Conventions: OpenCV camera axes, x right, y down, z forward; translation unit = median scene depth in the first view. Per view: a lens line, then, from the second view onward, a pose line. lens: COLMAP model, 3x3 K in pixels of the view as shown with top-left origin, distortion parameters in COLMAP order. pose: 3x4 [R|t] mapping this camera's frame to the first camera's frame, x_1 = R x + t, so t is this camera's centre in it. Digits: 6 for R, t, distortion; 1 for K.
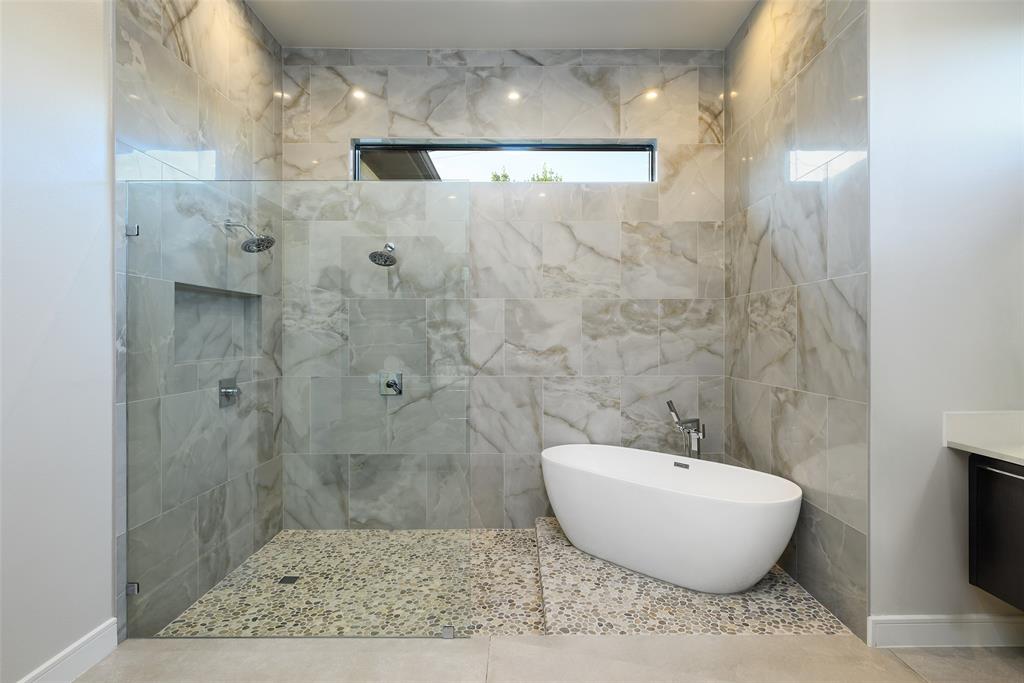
lens RADIAL K [[497.5, 0, 513.5], [0, 497.5, 339.1], [0, 0, 1]] dist [-0.003384, -0.000777]
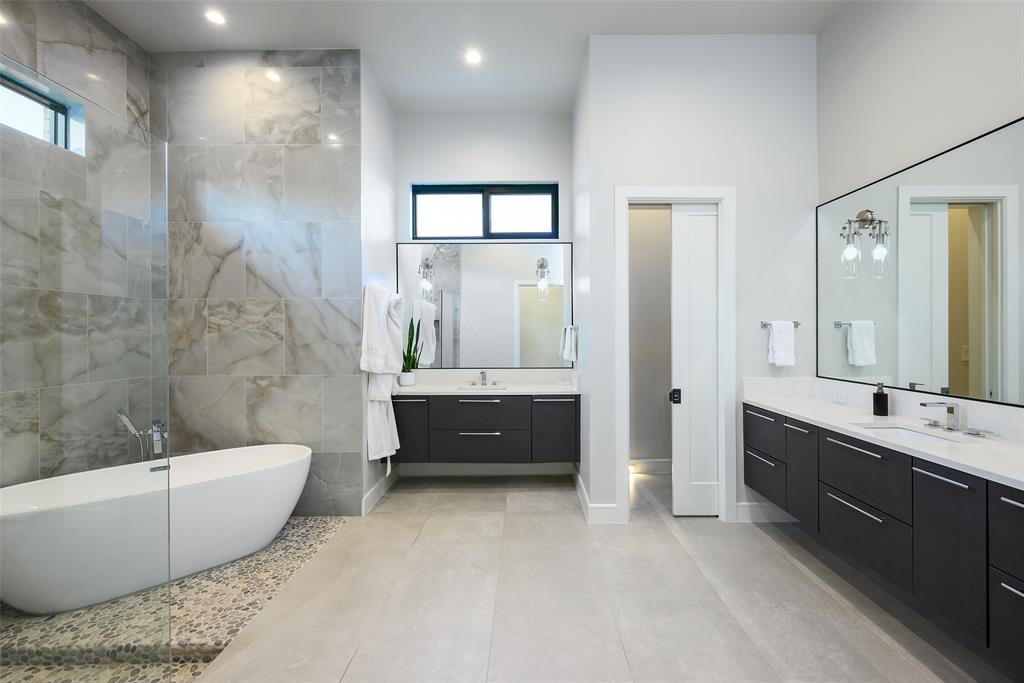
lens RADIAL K [[439.8, 0, 515.7], [0, 439.8, 337.9], [0, 0, 1]] dist [-0.000380, 0.000562]
pose [[0.031870, -0.004729, 0.999481, -0.492263], [0.012049, 0.999918, 0.004347, 0.001627], [-0.999419, 0.011904, 0.031924, 0.261329]]
